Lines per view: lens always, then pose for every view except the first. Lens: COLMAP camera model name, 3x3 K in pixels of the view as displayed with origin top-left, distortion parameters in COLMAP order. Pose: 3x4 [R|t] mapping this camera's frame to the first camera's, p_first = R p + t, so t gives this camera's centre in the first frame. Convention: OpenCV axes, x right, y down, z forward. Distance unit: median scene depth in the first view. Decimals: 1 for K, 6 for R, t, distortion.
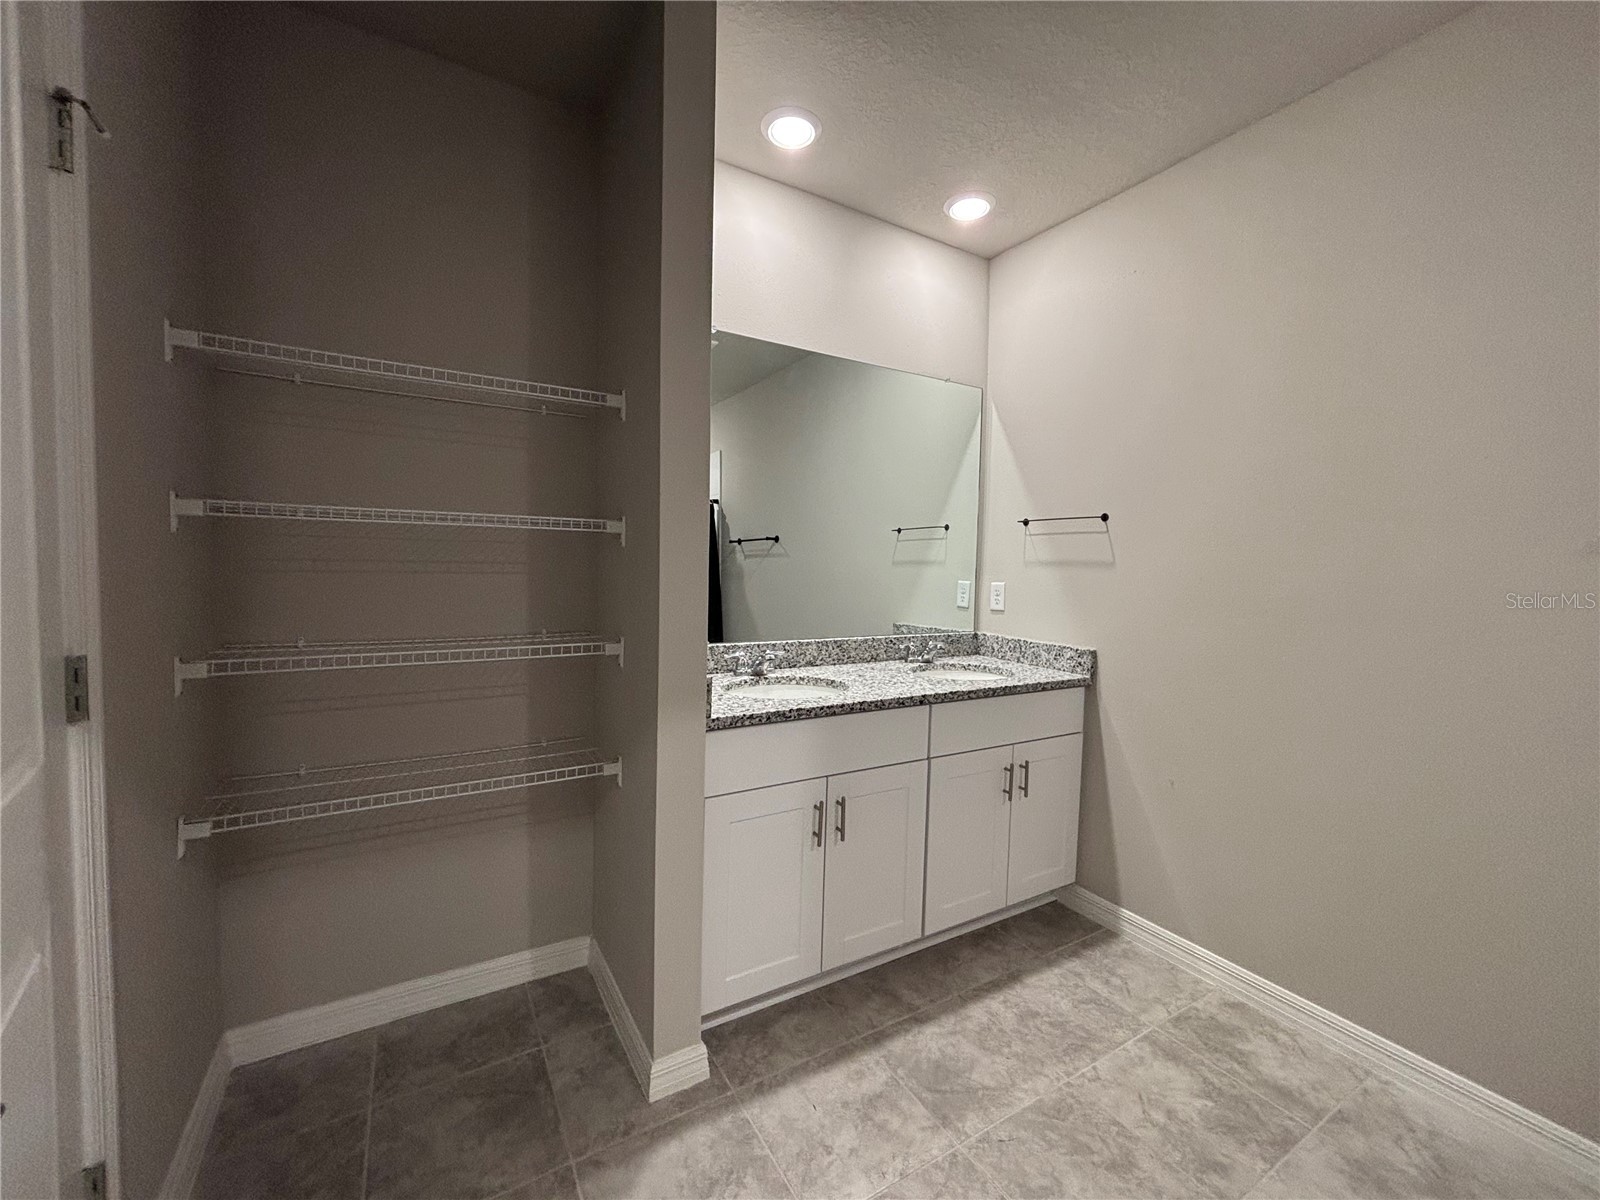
lens RADIAL K [[642.7, 0, 800.0], [0, 642.7, 600.0], [0, 0, 1]] dist [0.003284, 0.000384]
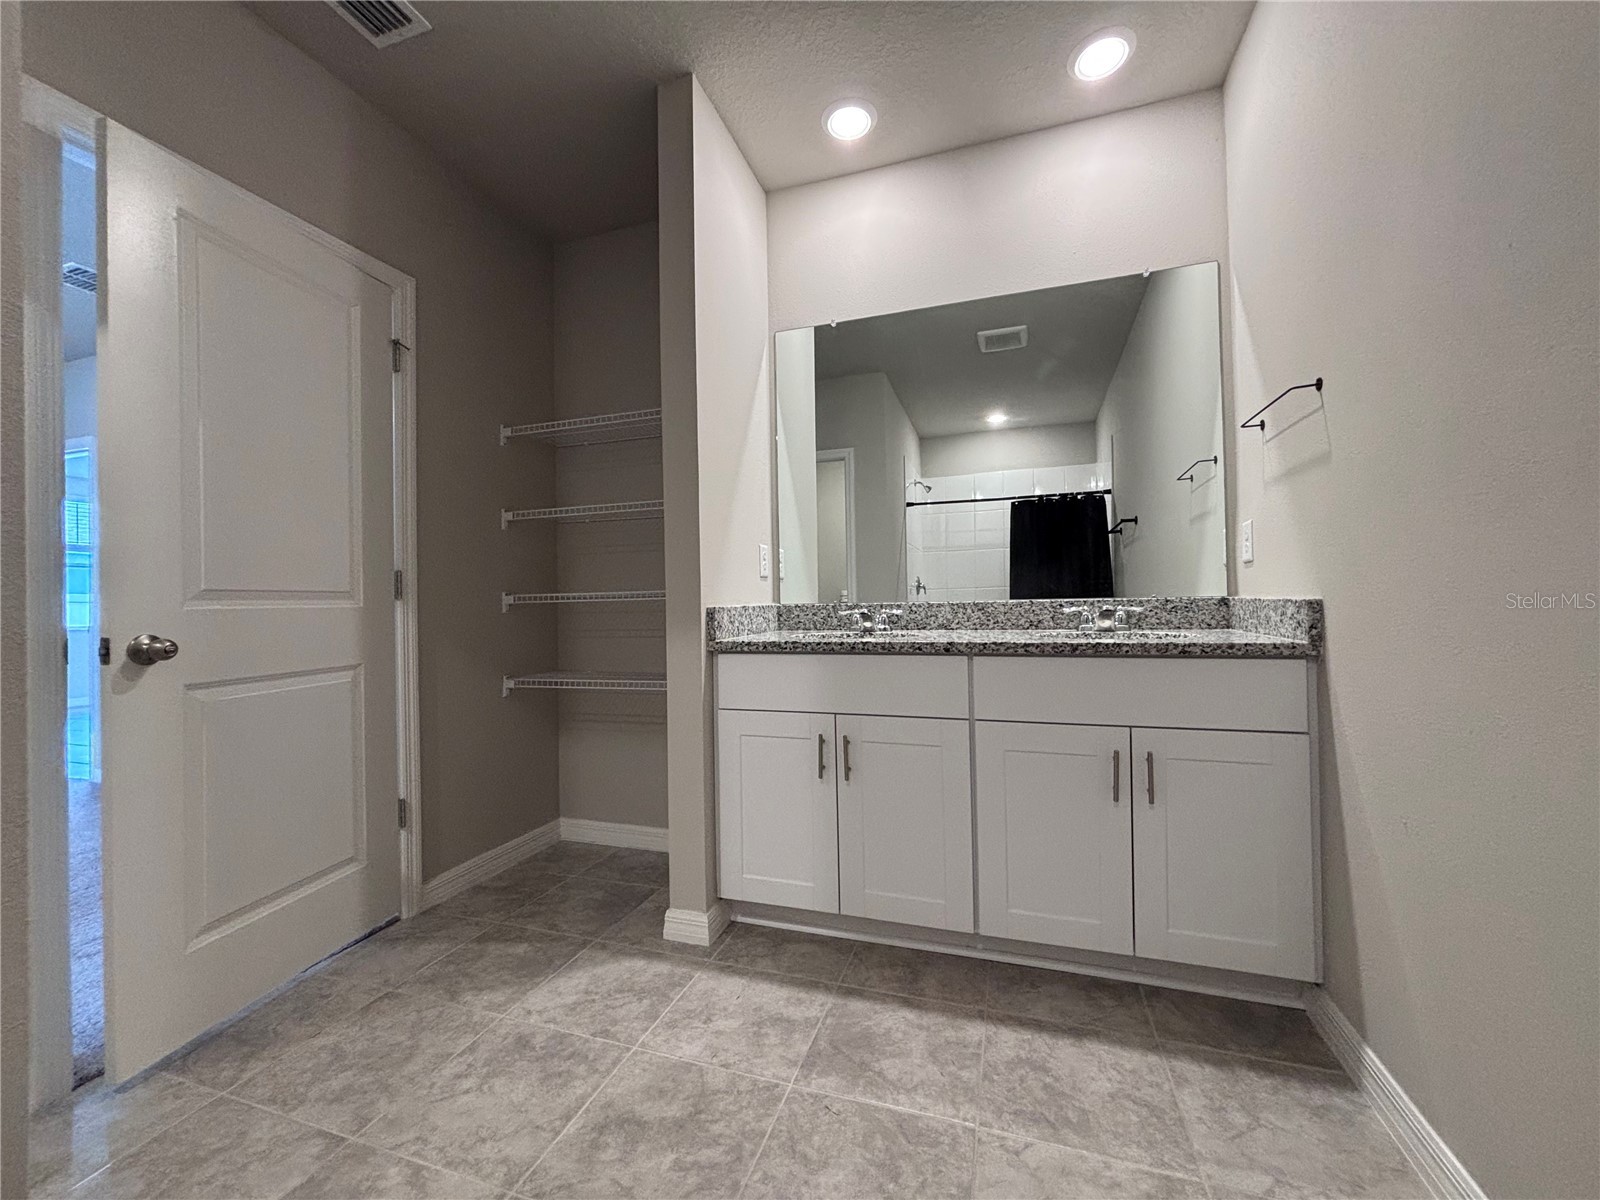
lens RADIAL K [[642.7, 0, 800.0], [0, 642.7, 600.0], [0, 0, 1]] dist [0.003284, 0.000384]
pose [[0.651308, -0.040102, -0.757753, 0.812565], [-0.009378, 0.998101, -0.060883, 0.162486], [0.758755, 0.046760, 0.649695, 0.300300]]
